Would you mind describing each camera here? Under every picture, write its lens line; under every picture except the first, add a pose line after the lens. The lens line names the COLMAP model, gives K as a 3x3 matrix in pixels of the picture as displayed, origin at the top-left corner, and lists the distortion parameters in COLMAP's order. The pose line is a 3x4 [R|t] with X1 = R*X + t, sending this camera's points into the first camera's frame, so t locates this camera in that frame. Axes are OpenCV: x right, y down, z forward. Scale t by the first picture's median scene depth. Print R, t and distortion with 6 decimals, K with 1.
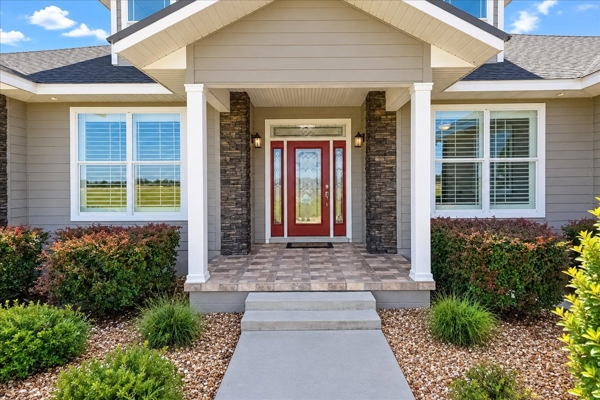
lens RADIAL K [[365.5, 0, 289.9], [0, 365.5, 188.2], [0, 0, 1]] dist [0.059103, 0.001349]
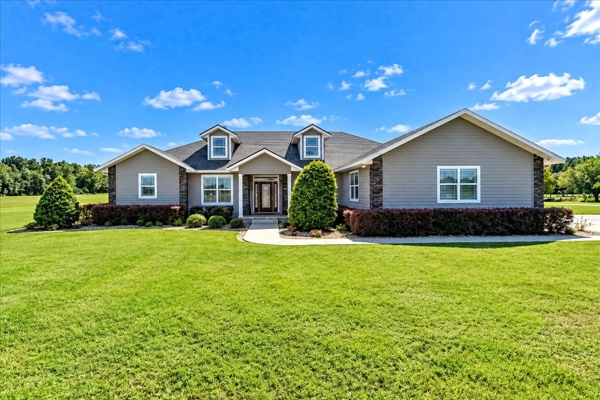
lens RADIAL K [[365.5, 0, 289.9], [0, 365.5, 188.2], [0, 0, 1]] dist [0.059103, 0.001349]
pose [[0.996016, 0.006286, 0.088957, -0.027291], [-0.005125, 0.999899, -0.013275, -0.030484], [-0.089032, 0.012766, 0.995947, -2.218389]]
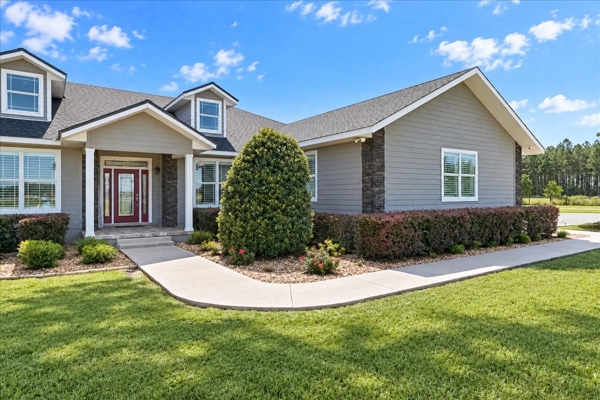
lens RADIAL K [[365.5, 0, 289.9], [0, 365.5, 188.2], [0, 0, 1]] dist [0.059103, 0.001349]
pose [[0.815425, 0.017507, 0.578598, -0.351449], [-0.001579, 0.999606, -0.028021, 0.013737], [-0.578861, 0.021935, 0.815131, -0.949710]]
